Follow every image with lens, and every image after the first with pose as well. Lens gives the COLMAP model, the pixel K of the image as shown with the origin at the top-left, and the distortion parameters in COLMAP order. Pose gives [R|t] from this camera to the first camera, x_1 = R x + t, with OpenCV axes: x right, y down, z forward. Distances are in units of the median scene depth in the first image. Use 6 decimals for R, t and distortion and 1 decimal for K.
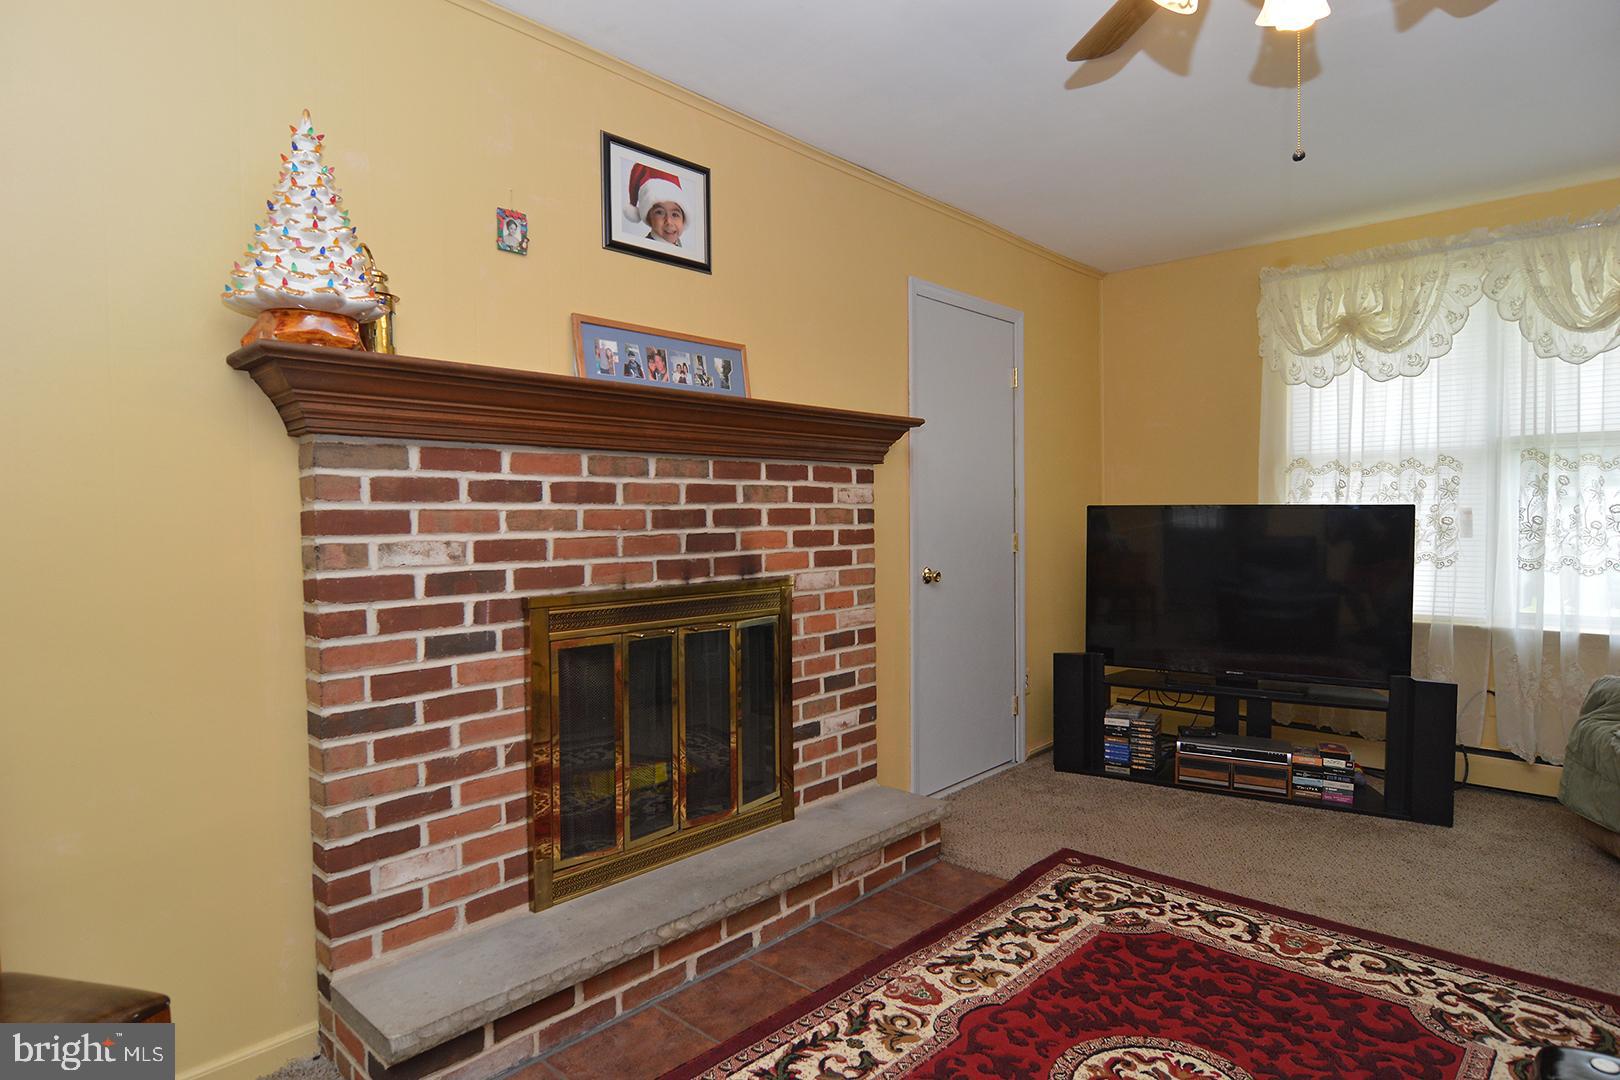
lens RADIAL K [[884.2, 0, 808.7], [0, 884.2, 545.9], [0, 0, 1]] dist [-0.003339, -0.009476]
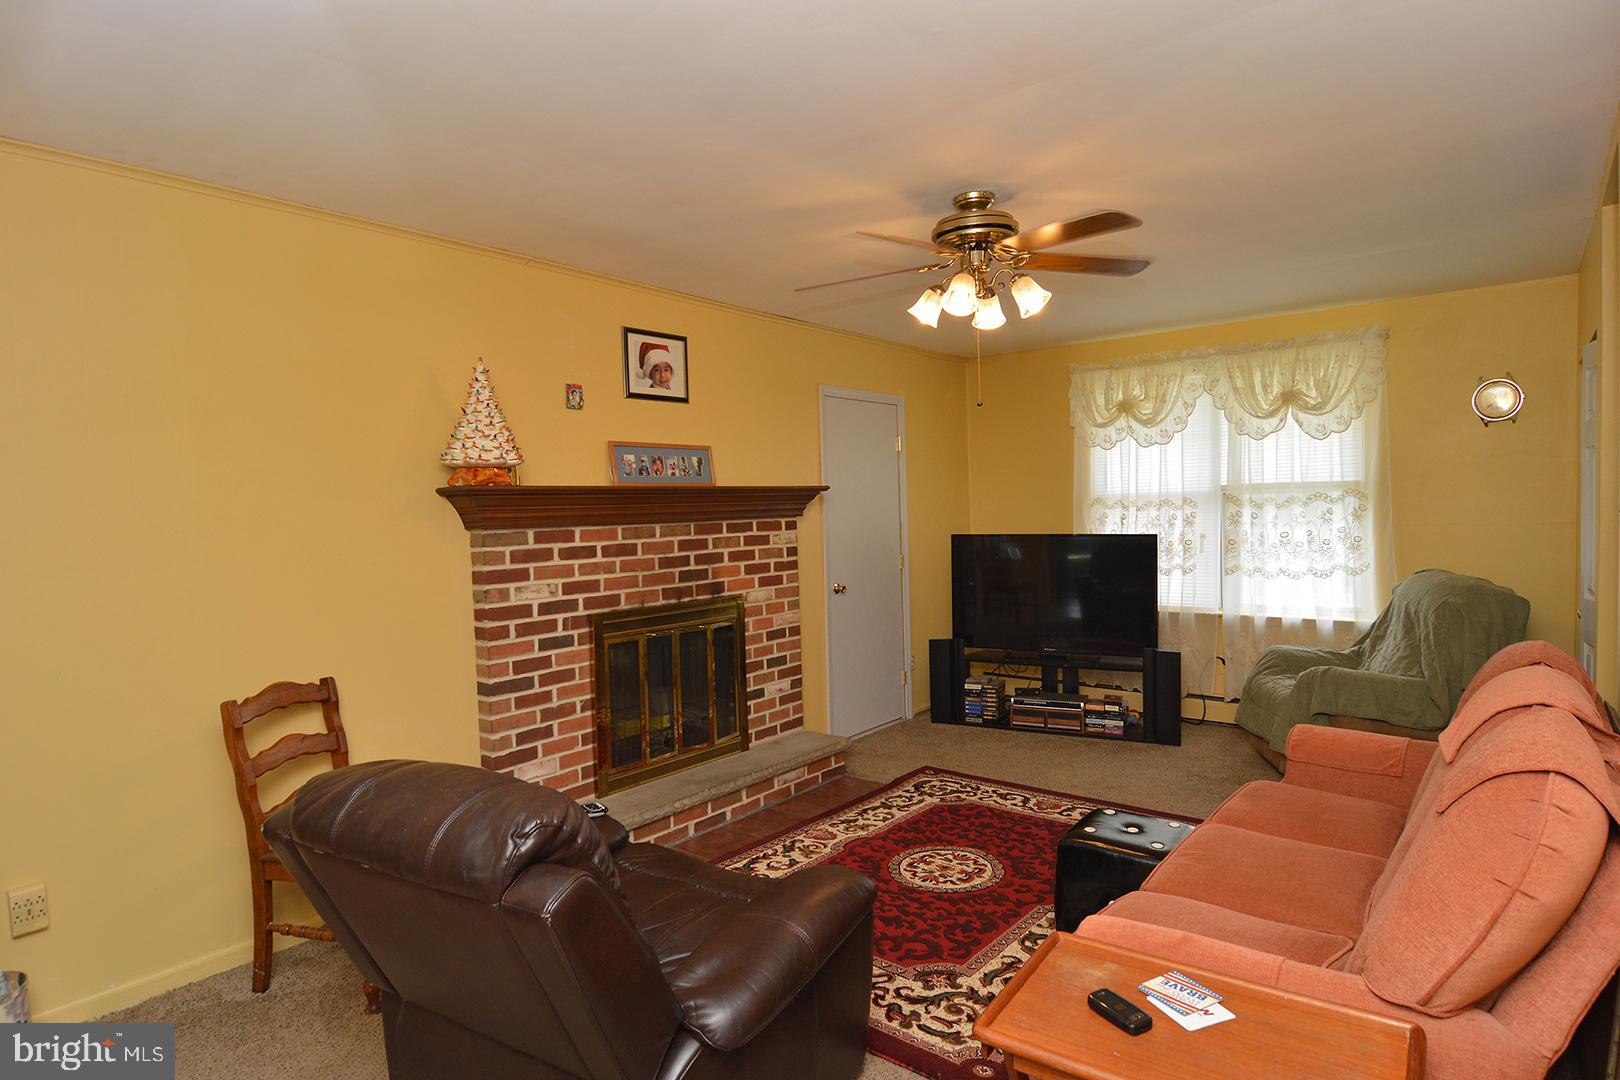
lens RADIAL K [[884.2, 0, 808.7], [0, 884.2, 545.9], [0, 0, 1]] dist [-0.003339, -0.009476]
pose [[0.997699, -0.020921, 0.064492, -0.004652], [0.020568, 0.999770, 0.006136, -0.063077], [-0.064605, -0.004795, 0.997899, -0.611339]]
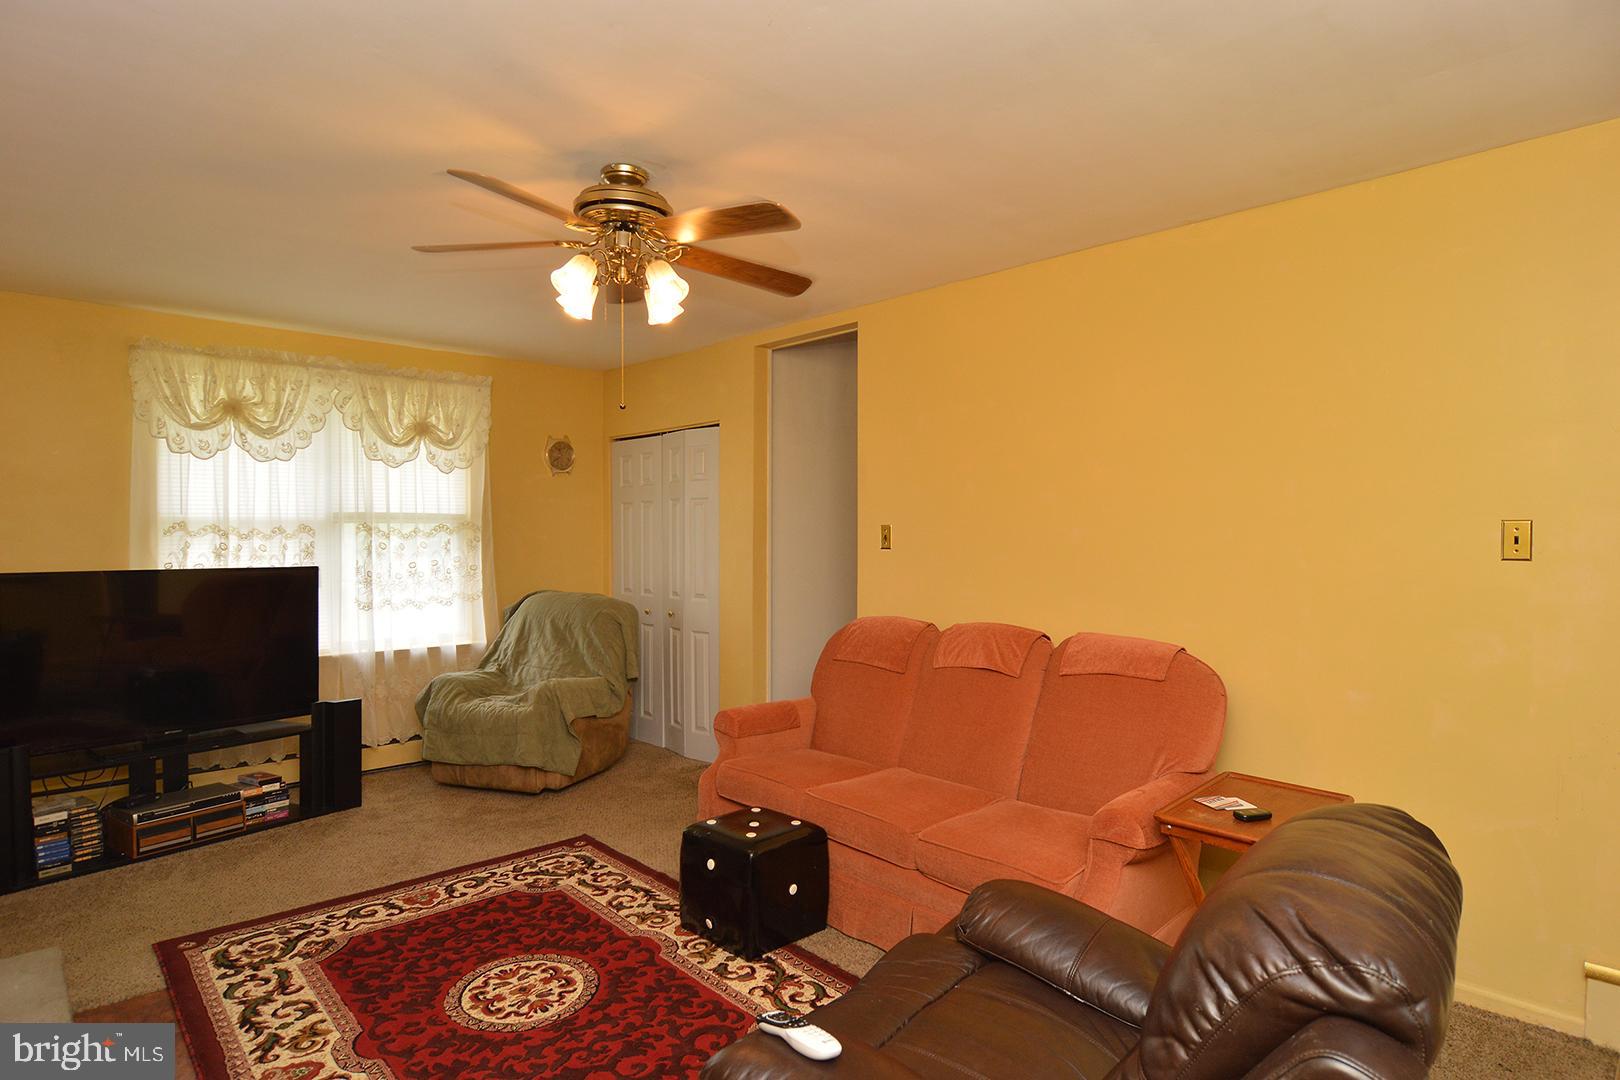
lens RADIAL K [[884.2, 0, 808.7], [0, 884.2, 545.9], [0, 0, 1]] dist [-0.003339, -0.009476]
pose [[0.072126, -0.008711, 0.997357, -0.704430], [0.035578, 0.999348, 0.006156, -0.077090], [-0.996761, 0.035040, 0.072389, 0.257540]]
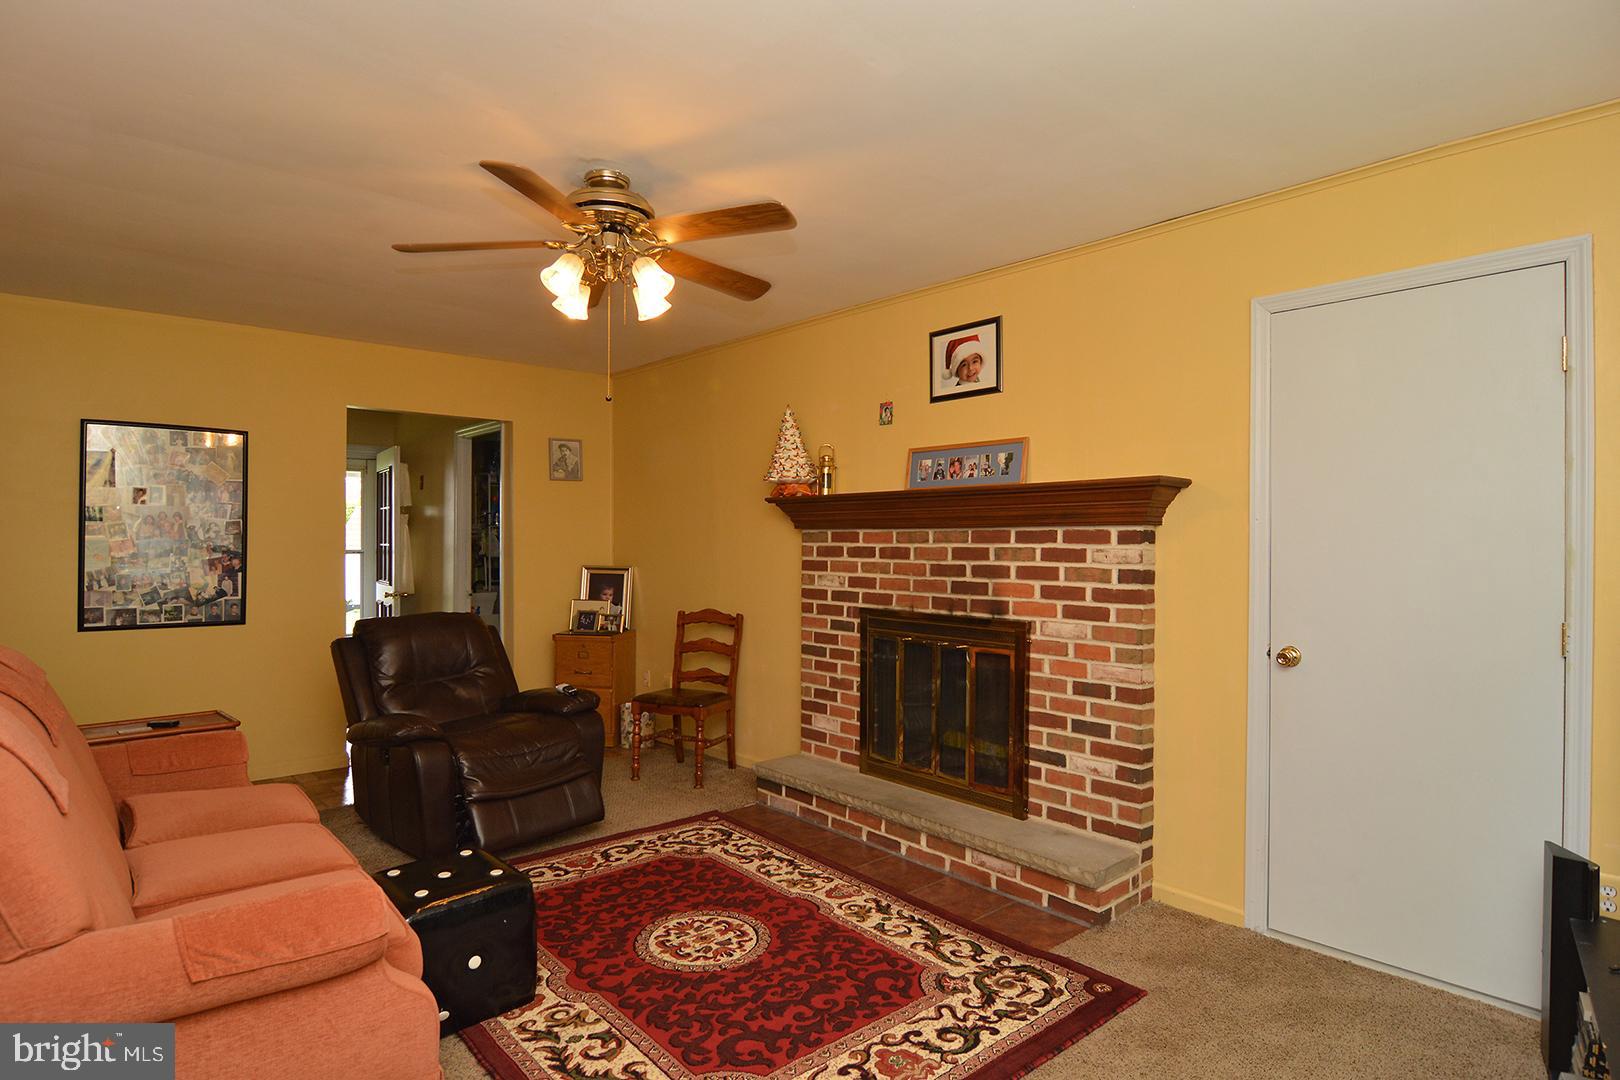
lens RADIAL K [[884.2, 0, 808.7], [0, 884.2, 545.9], [0, 0, 1]] dist [-0.003339, -0.009476]
pose [[-0.103899, 0.015739, -0.994463, 1.341043], [-0.036865, 0.999127, 0.019665, -0.090893], [0.993904, 0.038704, -0.103229, 0.897351]]
